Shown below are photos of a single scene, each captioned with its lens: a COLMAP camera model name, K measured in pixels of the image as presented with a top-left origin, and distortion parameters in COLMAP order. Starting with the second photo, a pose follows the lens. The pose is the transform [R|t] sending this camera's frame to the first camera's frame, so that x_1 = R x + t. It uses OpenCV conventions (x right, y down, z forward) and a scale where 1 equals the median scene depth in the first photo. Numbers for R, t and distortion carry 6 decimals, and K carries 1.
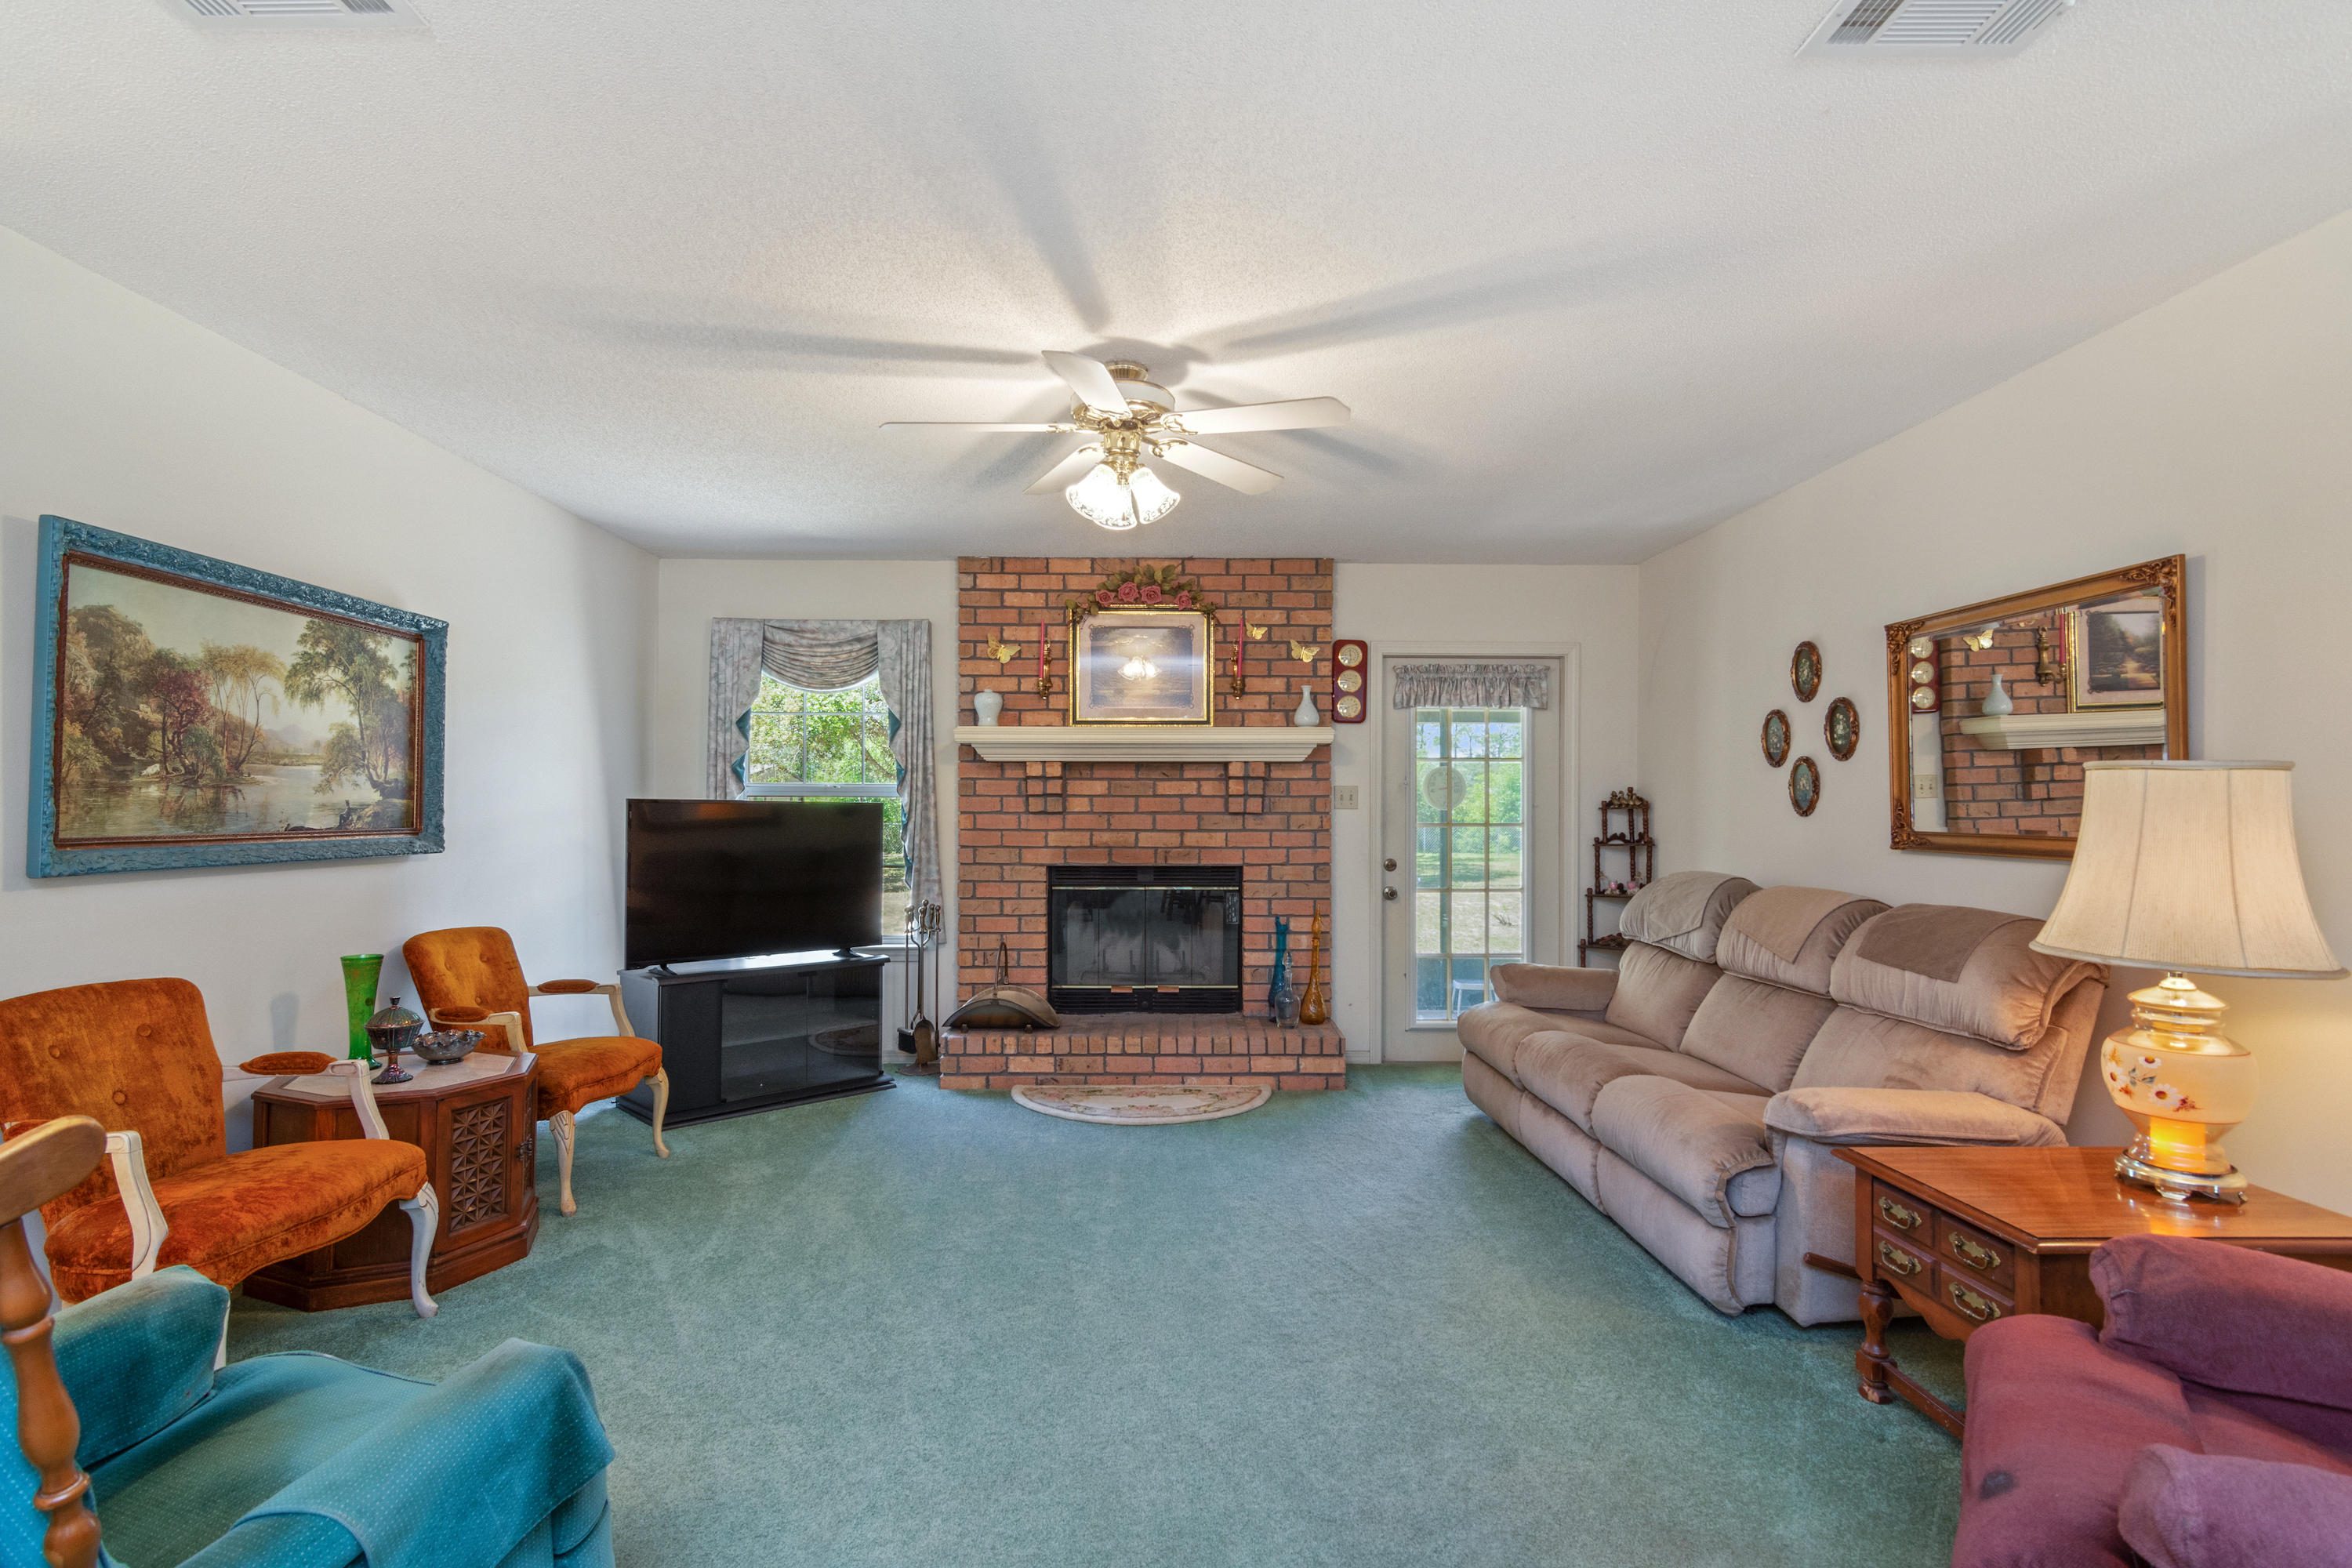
lens RADIAL K [[1126.6, 0, 1169.3], [0, 1126.6, 793.1], [0, 0, 1]] dist [-0.000055, 0.000036]
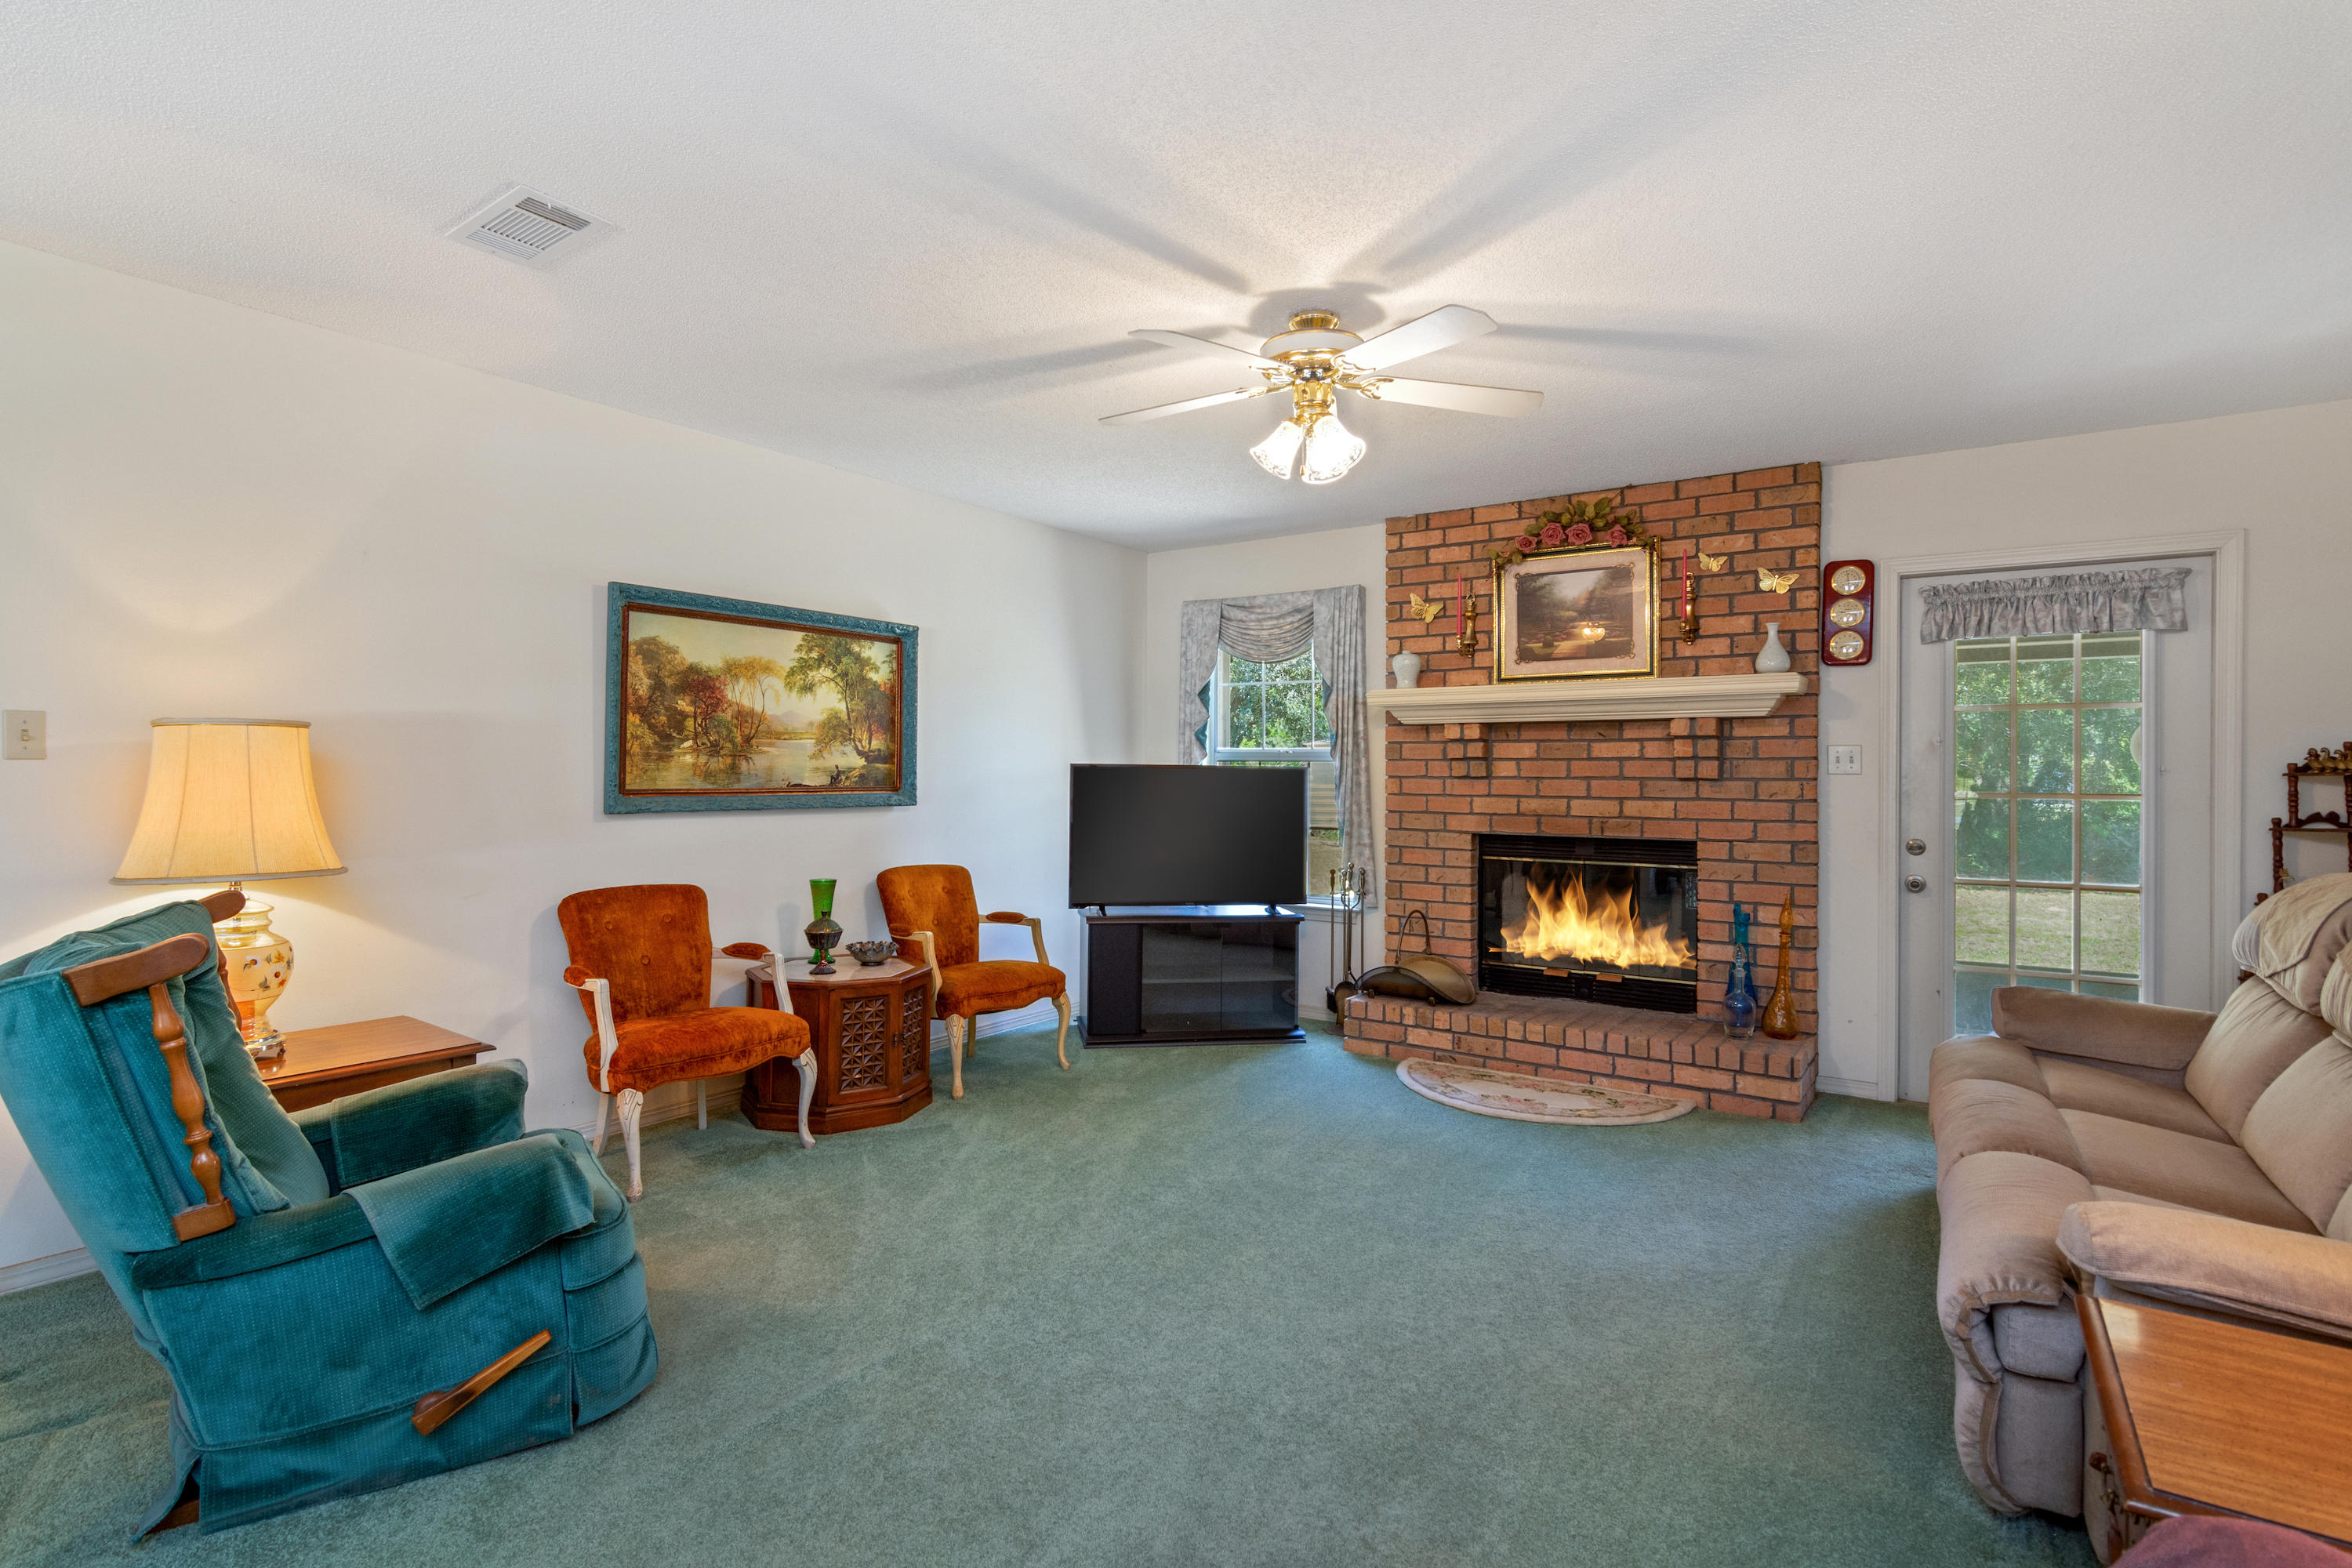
lens RADIAL K [[1145.6, 0, 1179.0], [0, 1145.6, 764.6], [0, 0, 1]] dist [-0.001220, 0.000034]
pose [[0.813767, -0.002337, -0.581186, 0.271616], [0.005240, 0.999981, 0.003316, 0.002413], [0.581168, -0.005744, 0.813764, 0.079907]]
